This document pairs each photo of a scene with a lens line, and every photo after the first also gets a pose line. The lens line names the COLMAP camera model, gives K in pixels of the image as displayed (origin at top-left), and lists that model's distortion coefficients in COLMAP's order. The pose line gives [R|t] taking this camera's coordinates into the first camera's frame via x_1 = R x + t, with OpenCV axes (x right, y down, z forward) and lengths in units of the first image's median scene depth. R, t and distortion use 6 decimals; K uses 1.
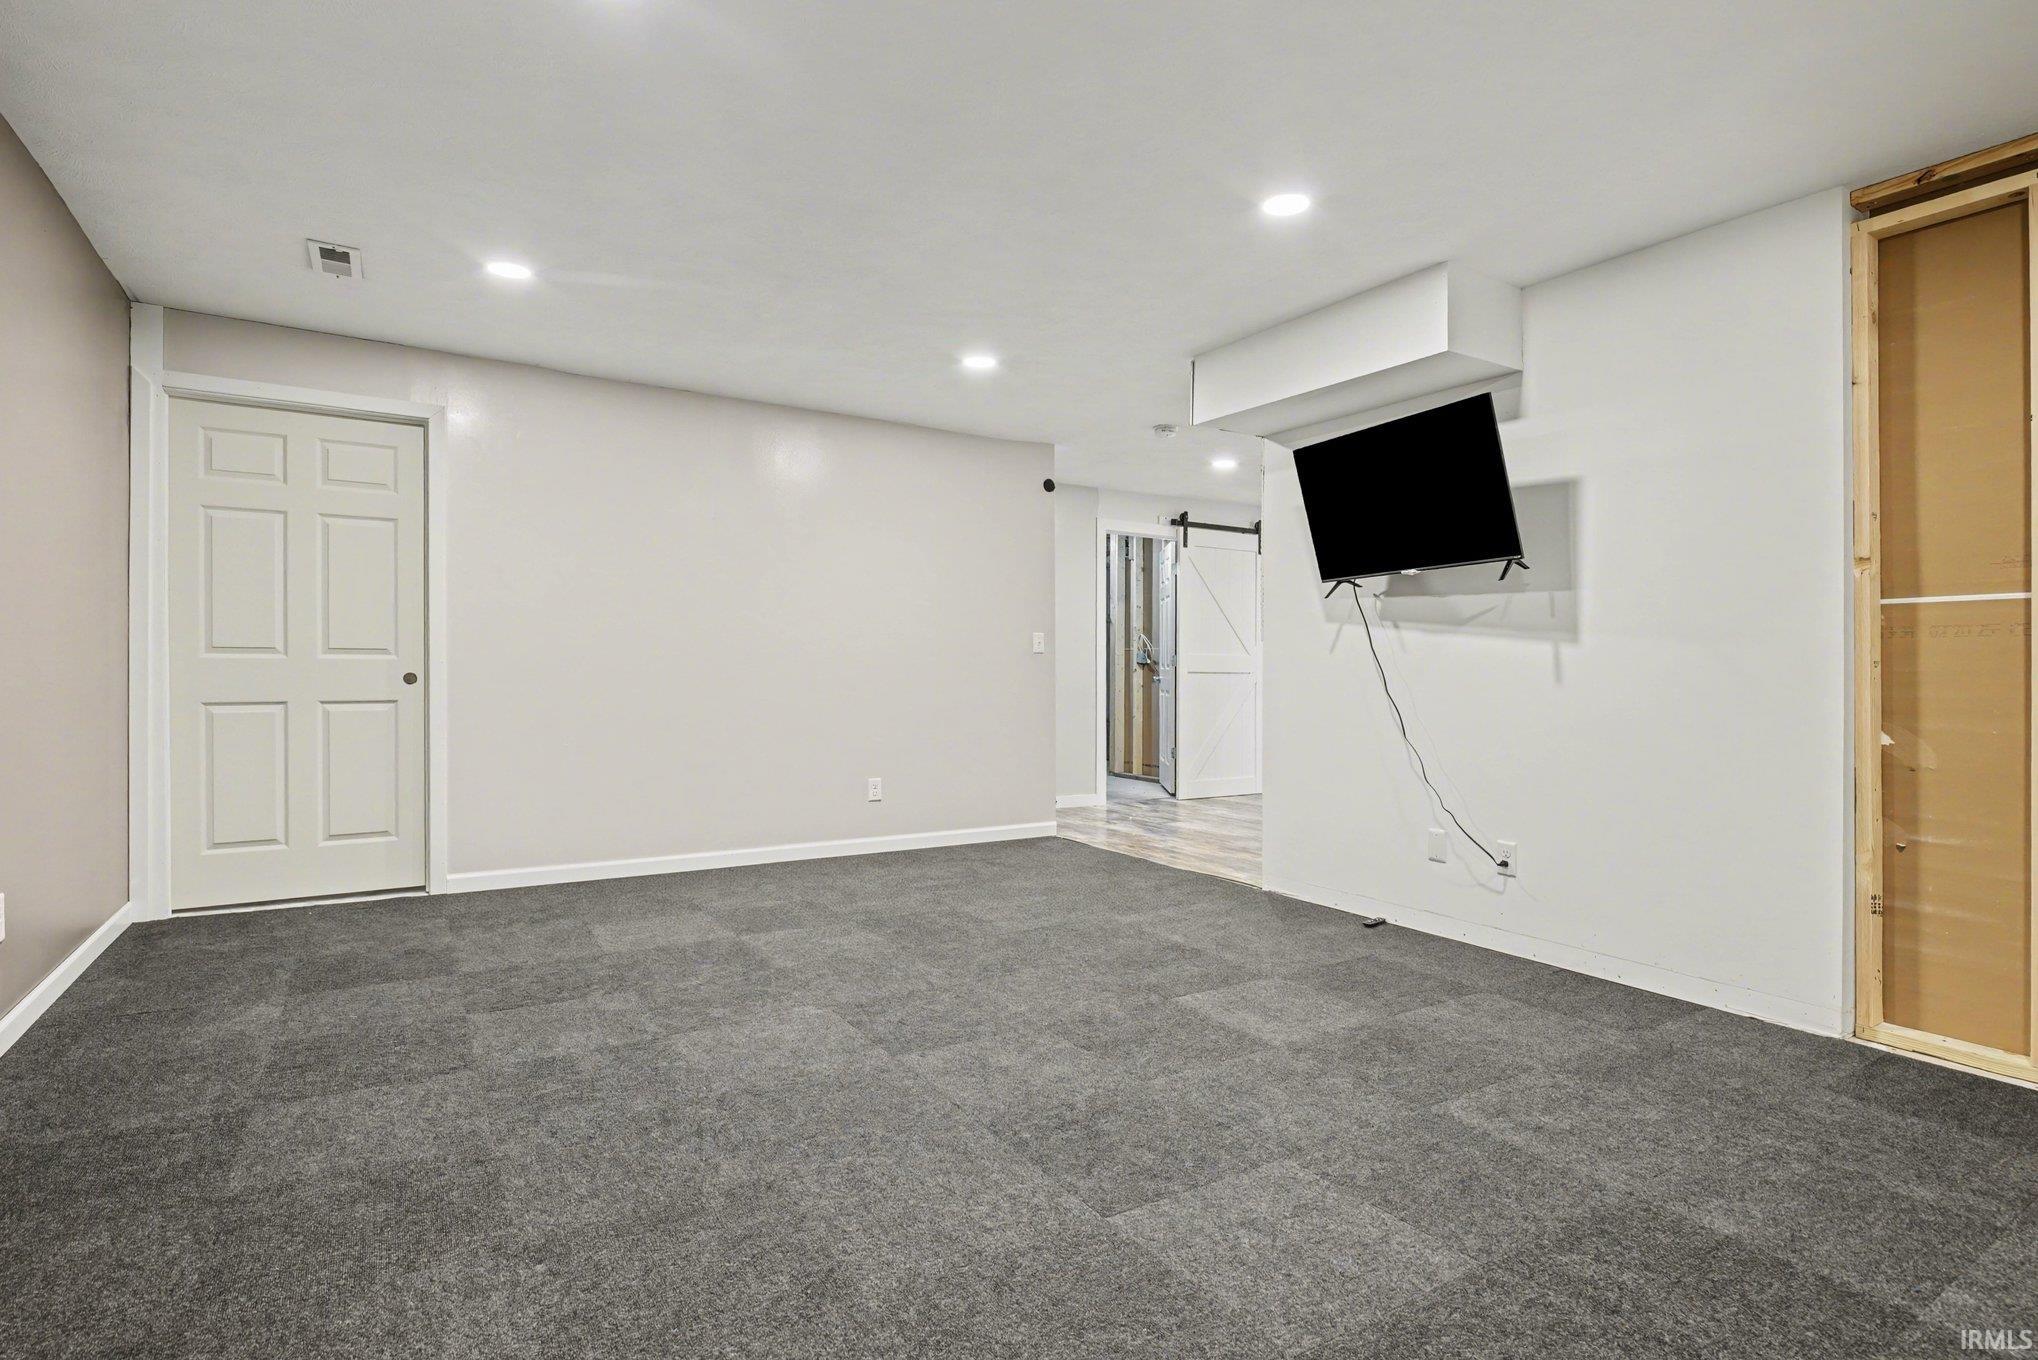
lens RADIAL K [[997.6, 0, 1008.1], [0, 997.6, 673.8], [0, 0, 1]] dist [0.005381, -0.001505]
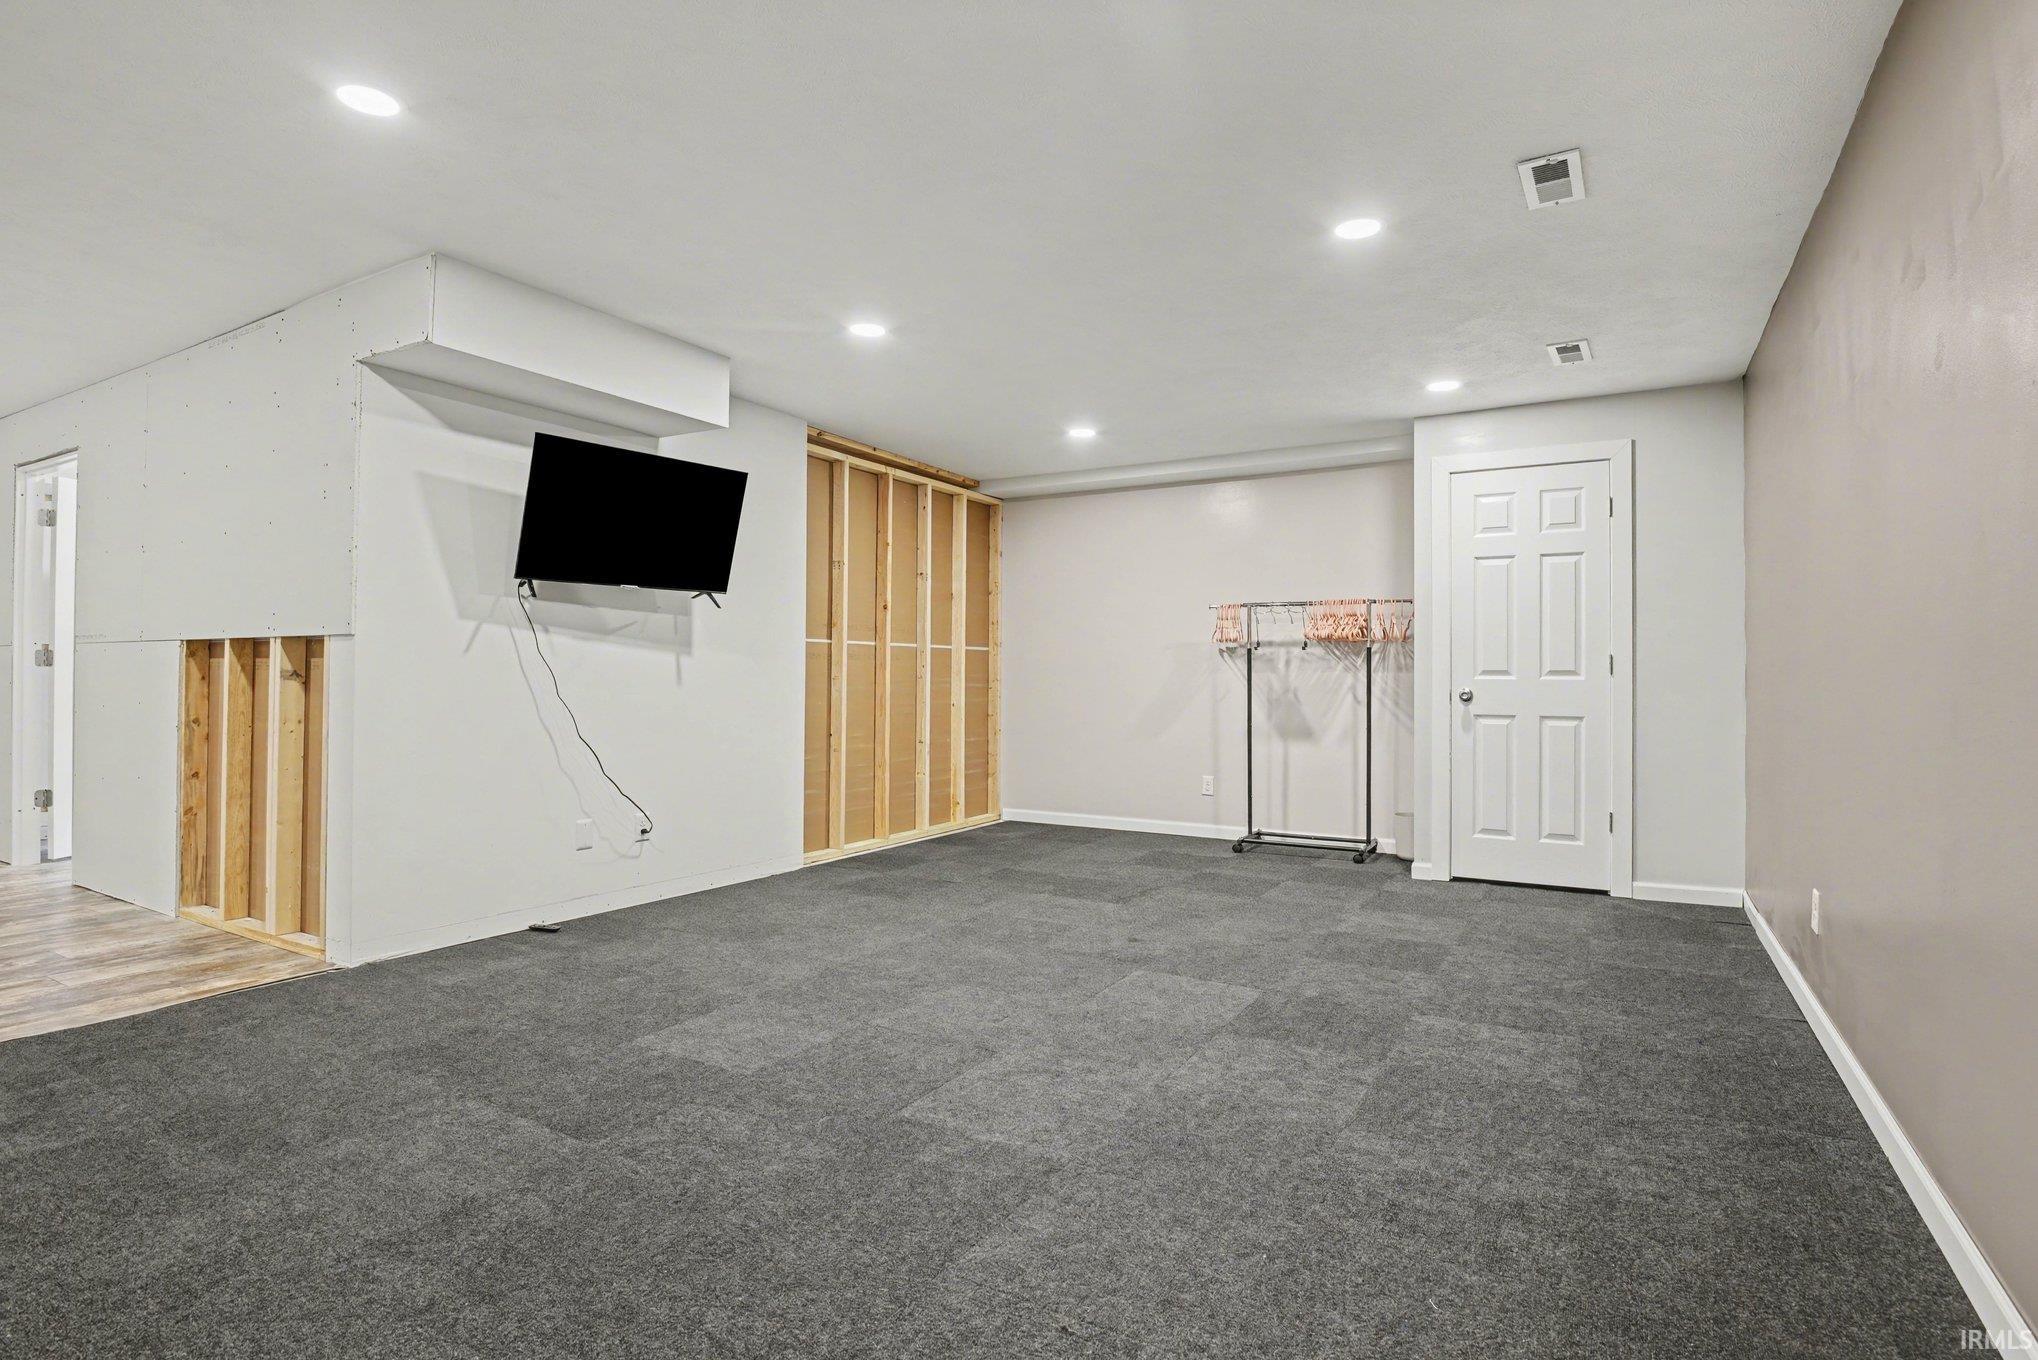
lens RADIAL K [[997.6, 0, 1010.2], [0, 997.6, 672.1], [0, 0, 1]] dist [0.005381, -0.001505]
pose [[-0.440005, 0.002052, 0.897993, -0.841817], [0.001544, 0.999998, -0.001528, -0.004277], [-0.897994, 0.000714, -0.440007, 1.188958]]
